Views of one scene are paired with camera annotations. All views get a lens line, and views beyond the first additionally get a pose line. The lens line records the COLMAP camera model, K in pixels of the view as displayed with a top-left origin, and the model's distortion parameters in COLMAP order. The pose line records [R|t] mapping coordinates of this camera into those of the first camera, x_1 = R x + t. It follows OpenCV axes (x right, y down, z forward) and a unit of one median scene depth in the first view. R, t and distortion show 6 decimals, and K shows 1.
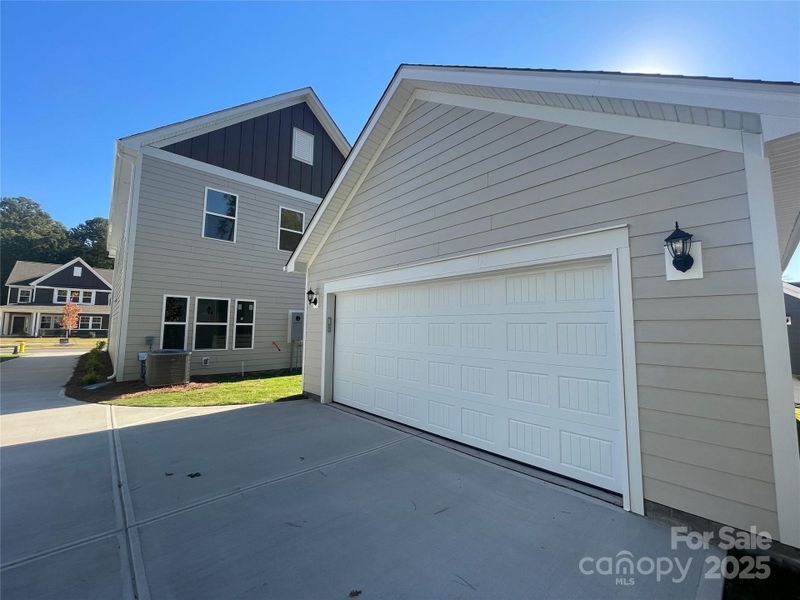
lens RADIAL K [[324.2, 0, 397.3], [0, 324.2, 300.3], [0, 0, 1]] dist [-0.002547, -0.000699]
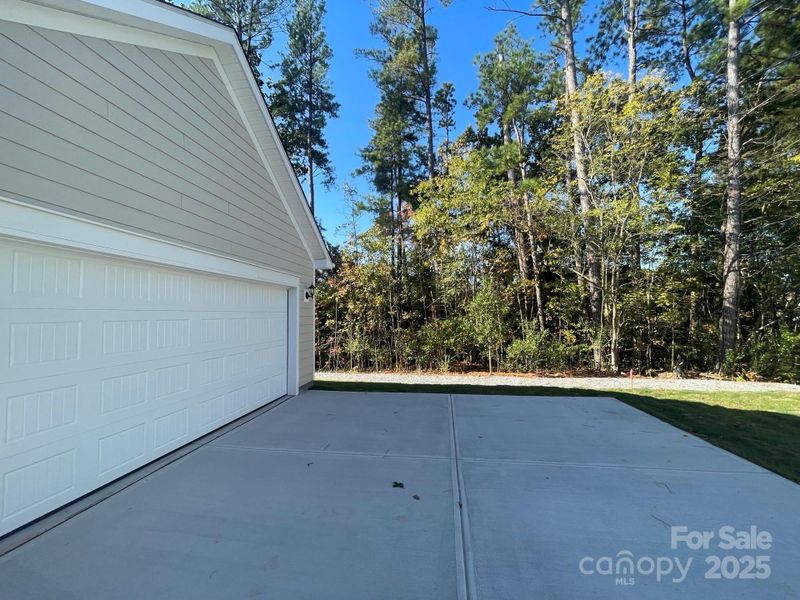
lens RADIAL K [[324.2, 0, 404.0], [0, 324.2, 301.6], [0, 0, 1]] dist [-0.002547, -0.000699]
pose [[-0.649102, 0.034628, 0.759913, -0.968455], [-0.061189, 0.993350, -0.097532, 0.075489], [-0.758237, -0.109806, -0.642666, 1.167946]]
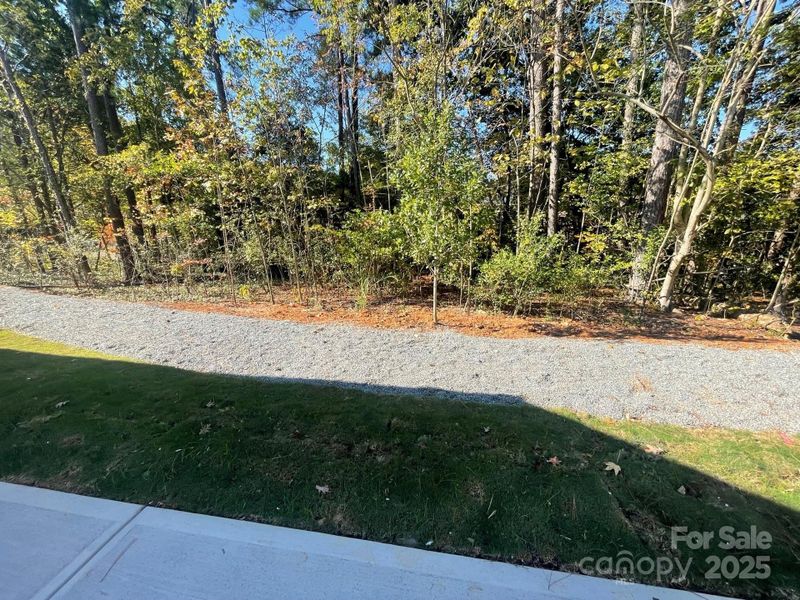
lens RADIAL K [[324.2, 0, 396.1], [0, 324.2, 296.1], [0, 0, 1]] dist [-0.002547, -0.000699]
pose [[-0.624808, -0.212905, 0.751190, -0.814628], [-0.081806, 0.974659, 0.208199, 0.056167], [-0.776481, 0.068633, -0.626392, 0.867043]]
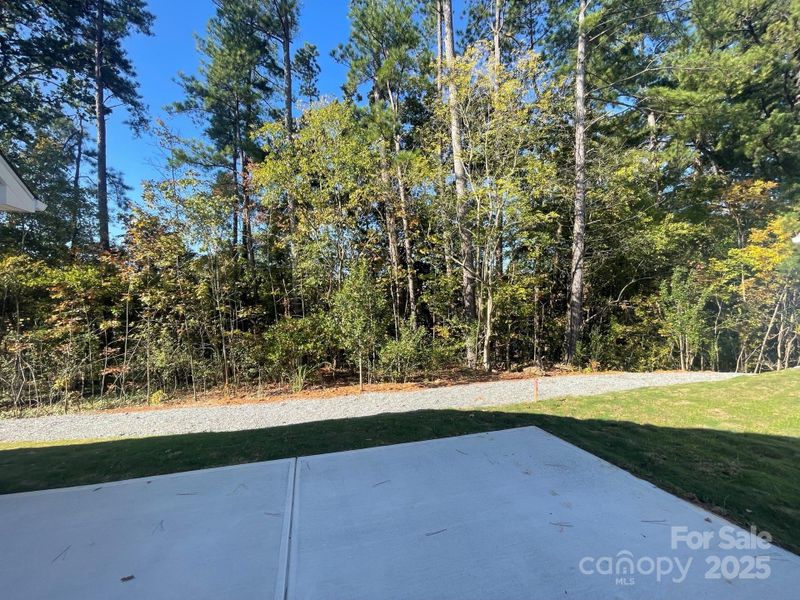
lens RADIAL K [[324.2, 0, 396.3], [0, 324.2, 298.6], [0, 0, 1]] dist [-0.002547, -0.000699]
pose [[-0.889789, 0.024237, 0.455727, -0.863748], [-0.028990, 0.993570, -0.109442, 0.062983], [-0.455450, -0.110592, -0.883366, 1.036960]]
